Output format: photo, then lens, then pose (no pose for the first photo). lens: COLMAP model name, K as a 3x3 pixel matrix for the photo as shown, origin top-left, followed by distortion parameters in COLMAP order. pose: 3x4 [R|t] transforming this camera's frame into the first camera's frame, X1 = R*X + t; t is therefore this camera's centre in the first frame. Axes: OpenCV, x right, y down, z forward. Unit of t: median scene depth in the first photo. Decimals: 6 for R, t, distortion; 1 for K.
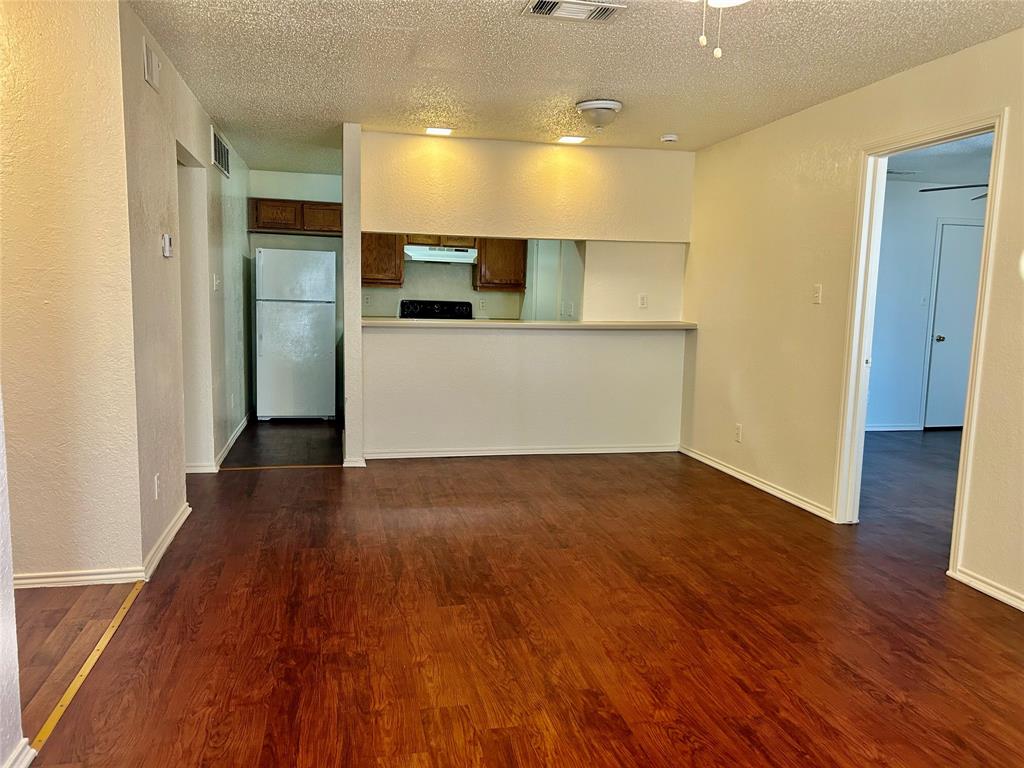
lens RADIAL K [[777.7, 0, 512.6], [0, 777.7, 386.1], [0, 0, 1]] dist [0.028015, -0.035335]
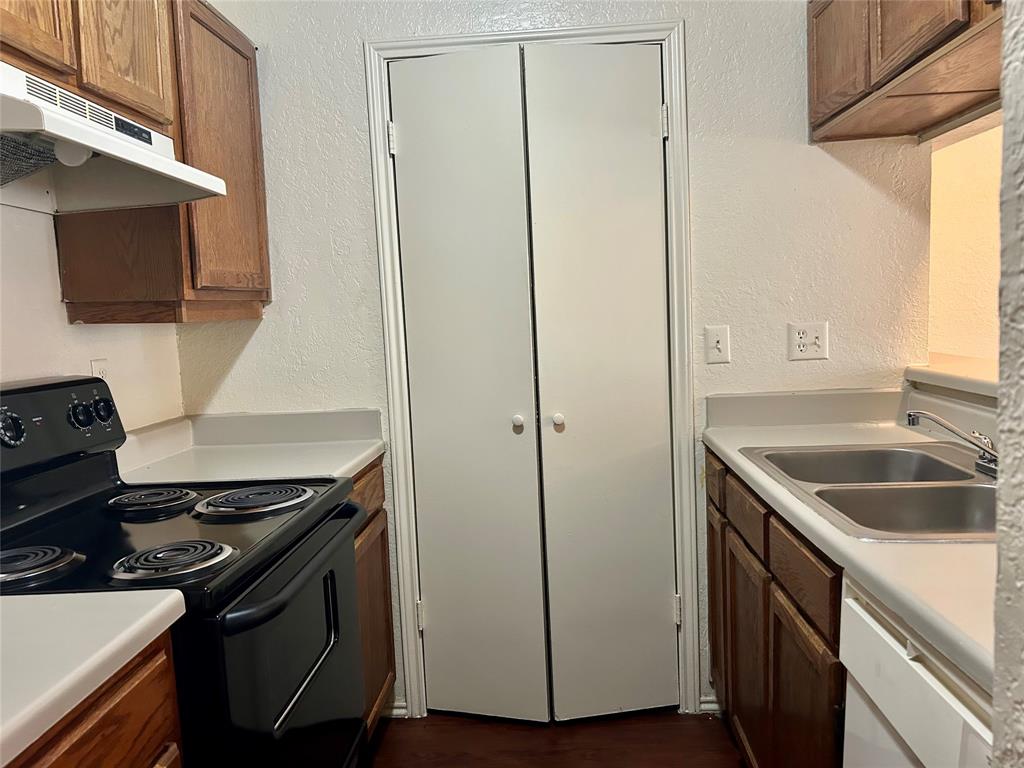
lens RADIAL K [[777.7, 0, 511.6], [0, 777.7, 379.0], [0, 0, 1]] dist [0.028015, -0.035335]
pose [[0.271969, -0.122952, 0.954419, -0.247469], [0.162092, 0.983486, 0.080507, -0.110376], [-0.948556, 0.132809, 0.287407, 0.857818]]
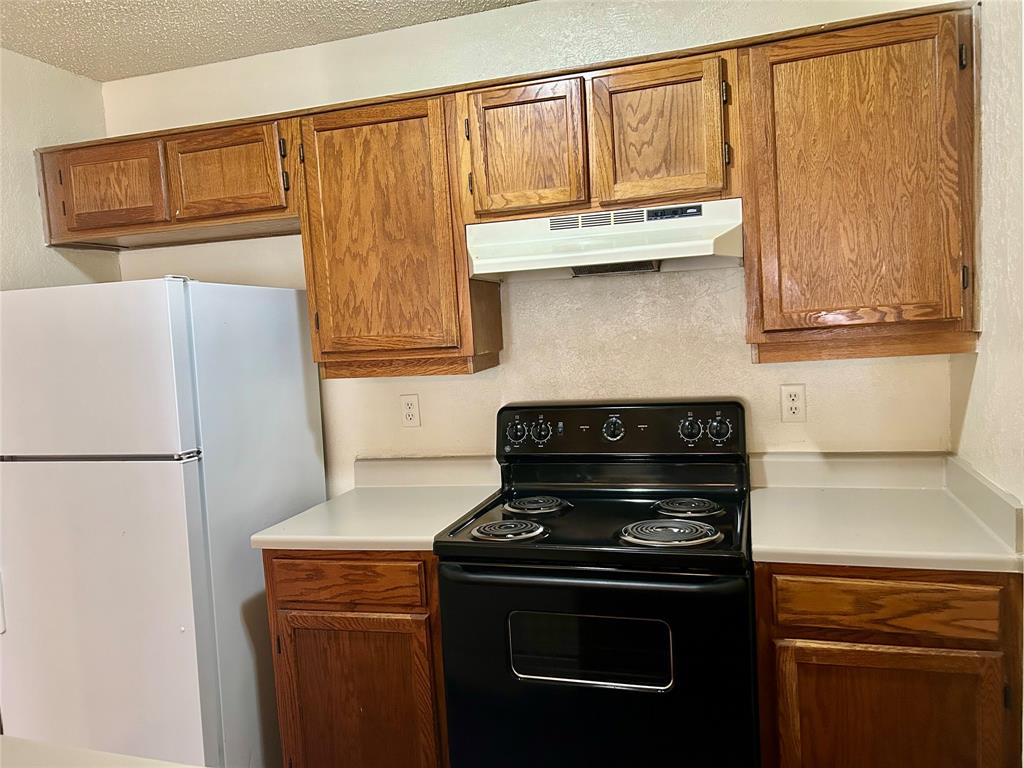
lens RADIAL K [[777.7, 0, 511.4], [0, 777.7, 388.7], [0, 0, 1]] dist [0.028015, -0.035335]
pose [[0.856087, -0.043792, -0.514973, 0.017131], [0.026767, 0.998823, -0.040440, -0.108185], [0.516138, 0.020836, 0.856252, 0.758210]]
